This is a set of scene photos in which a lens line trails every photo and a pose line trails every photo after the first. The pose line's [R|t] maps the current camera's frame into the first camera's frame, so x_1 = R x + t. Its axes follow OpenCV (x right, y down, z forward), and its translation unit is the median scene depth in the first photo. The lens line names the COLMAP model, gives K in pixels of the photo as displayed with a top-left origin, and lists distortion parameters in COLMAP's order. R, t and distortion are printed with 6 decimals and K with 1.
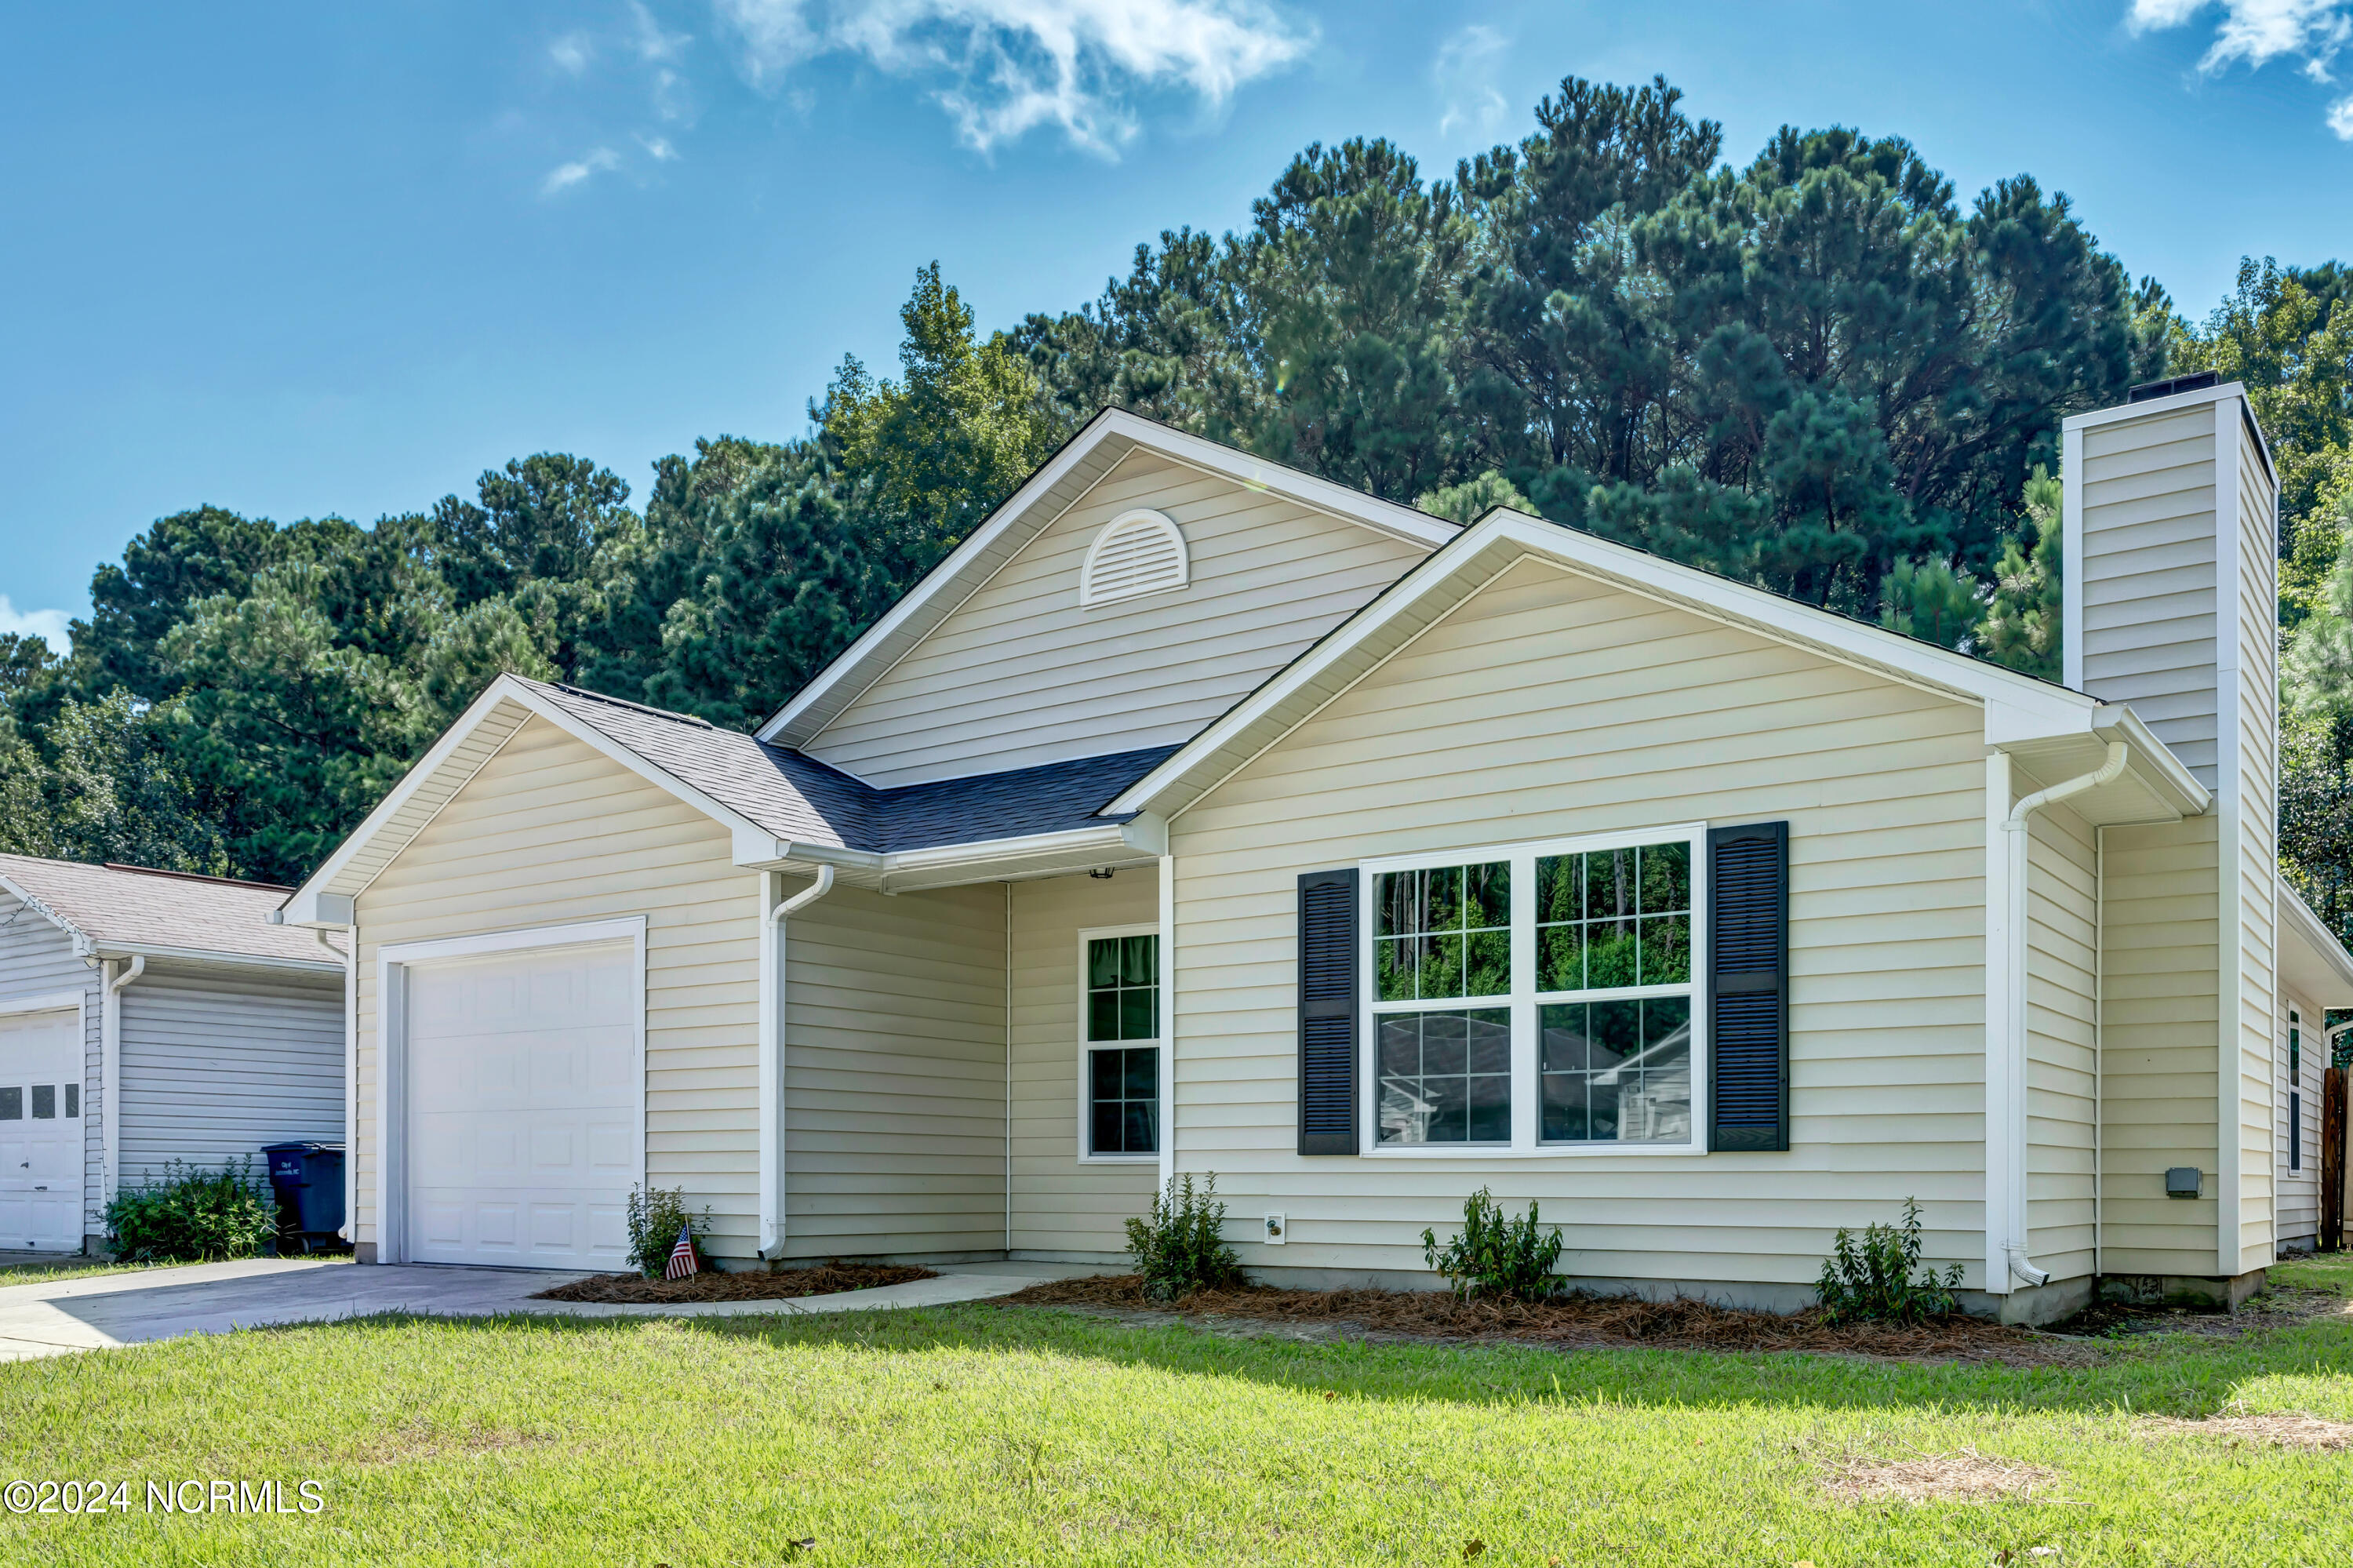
lens RADIAL K [[1886.1, 0, 1176.5], [0, 1886.1, 784.0], [0, 0, 1]] dist [-0.003203, -0.005138]
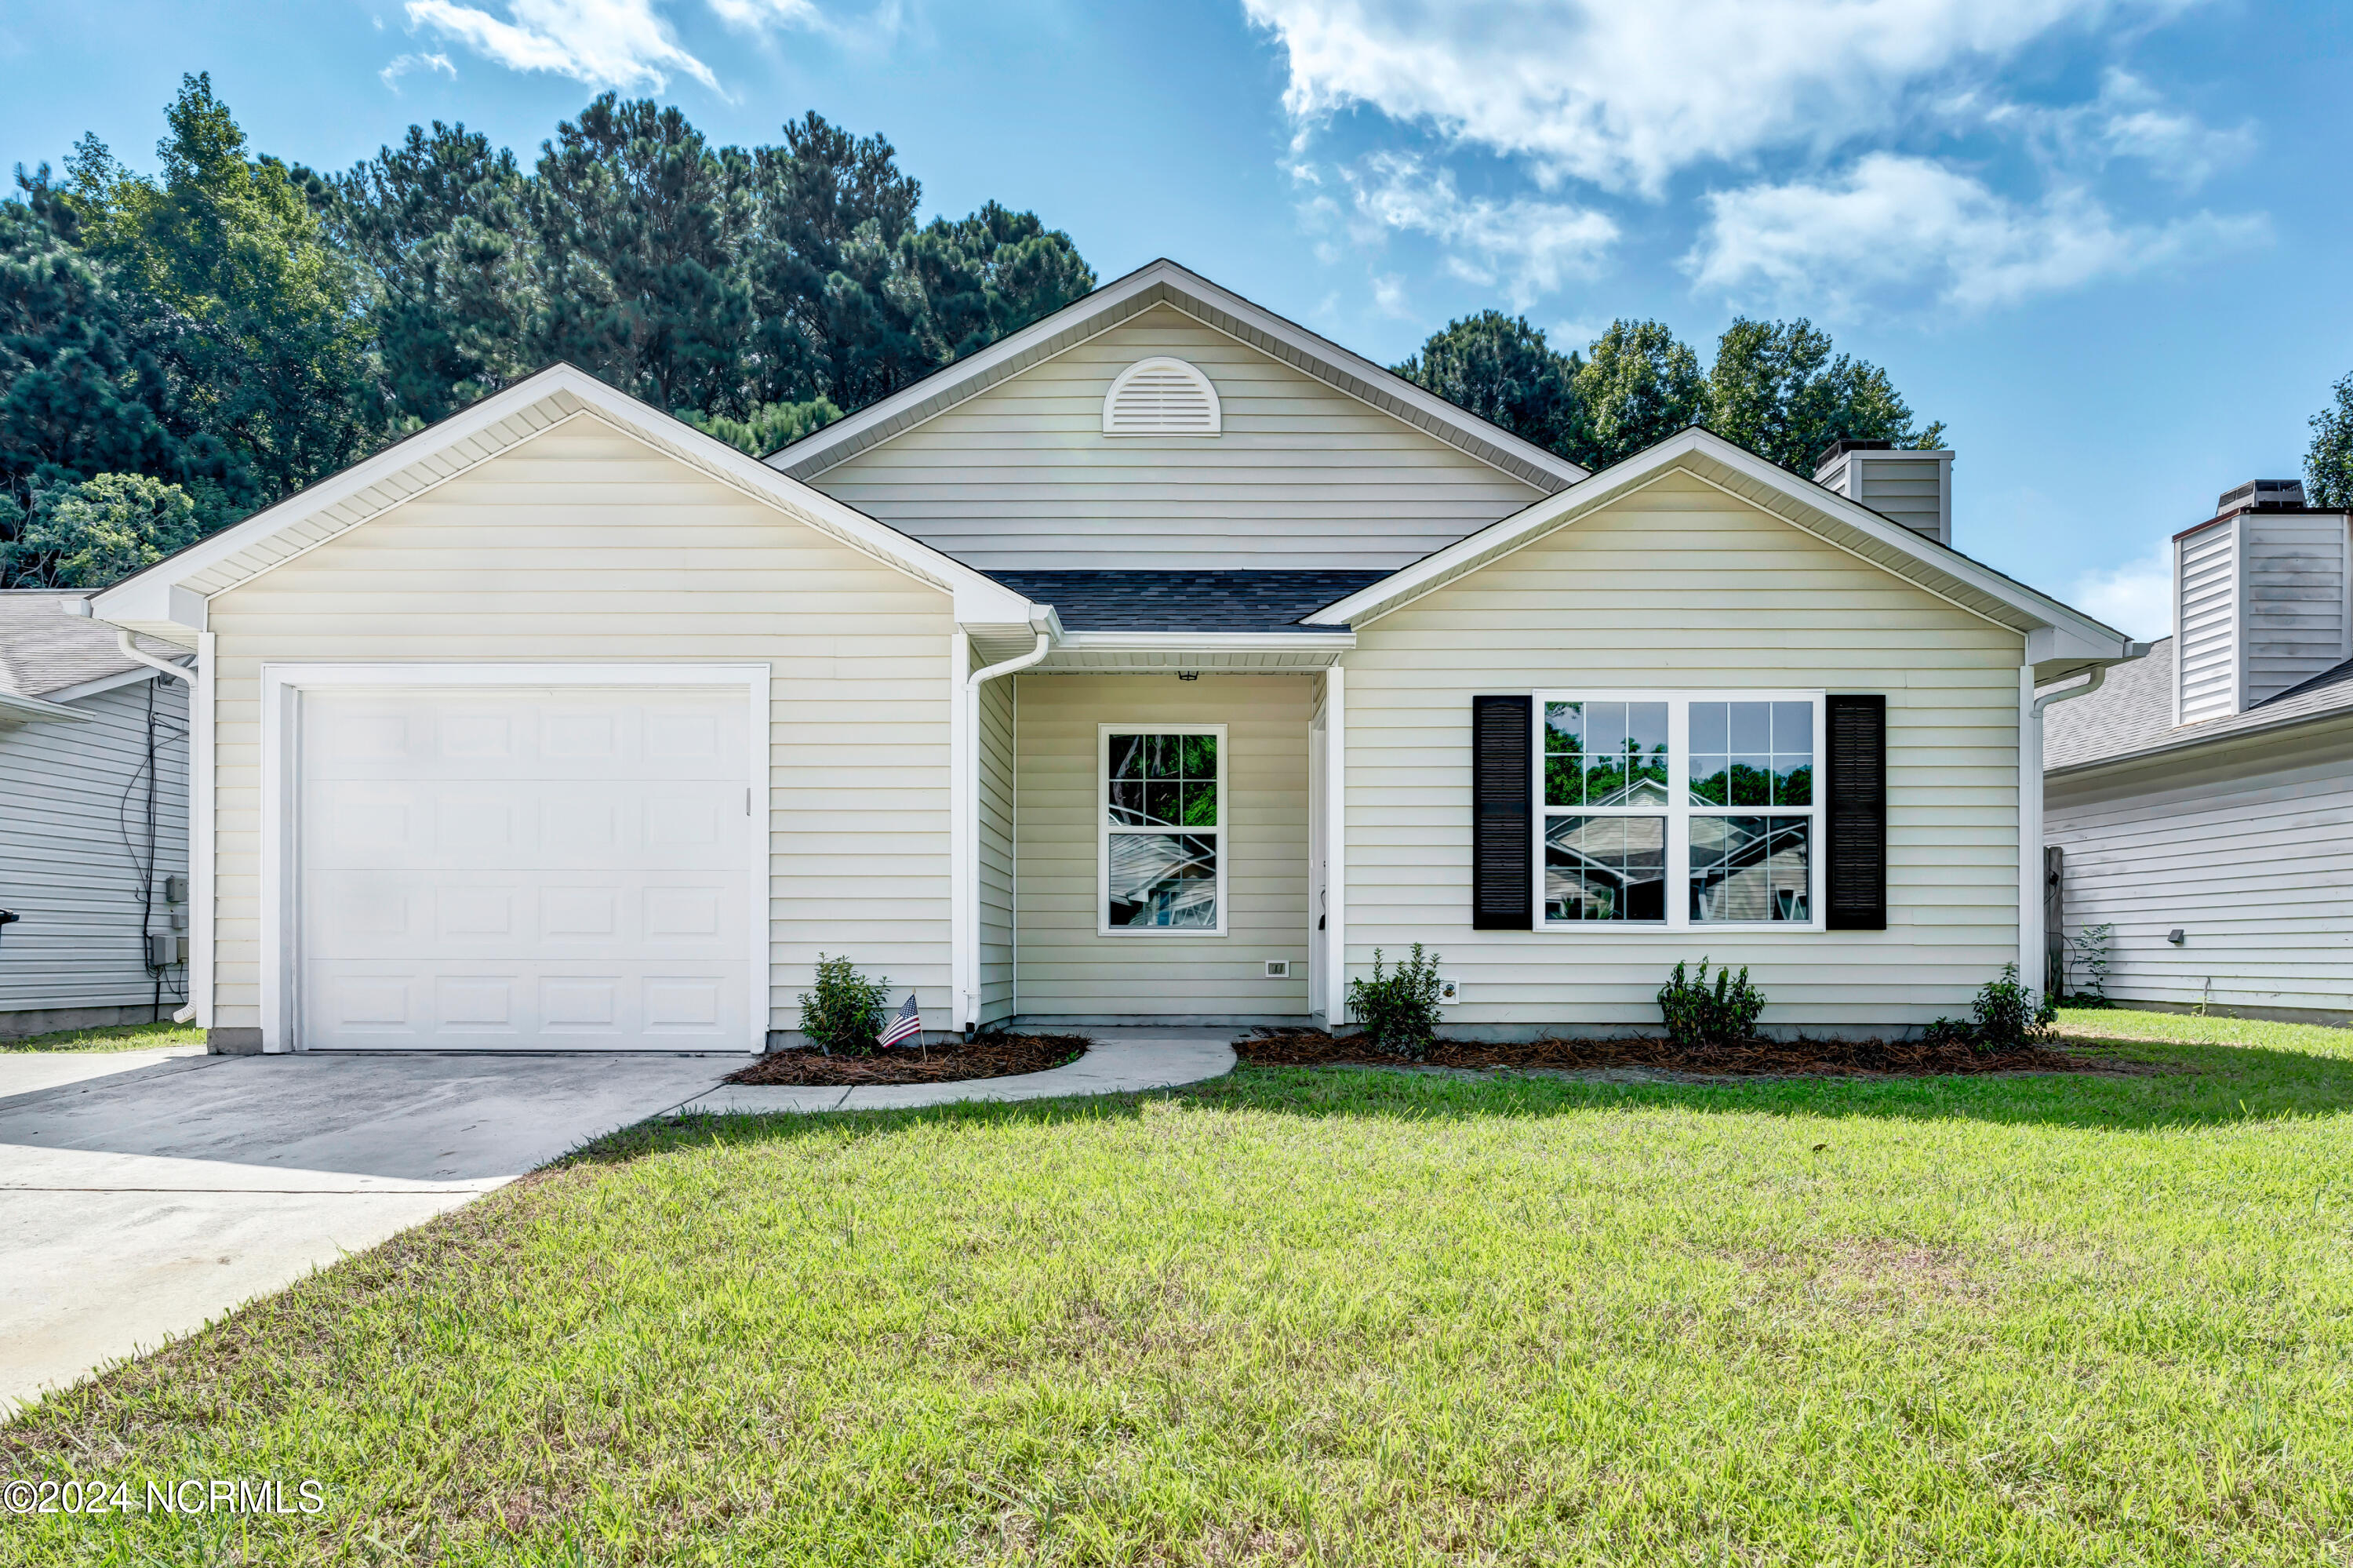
lens RADIAL K [[1357.6, 0, 1176.9], [0, 1357.6, 721.1], [0, 0, 1]] dist [-0.000202, 0.001371]
pose [[0.817622, 0.096023, 0.567691, -0.449119], [-0.118736, 0.992921, 0.003062, 0.065574], [-0.563379, -0.069909, 0.823236, 0.312390]]
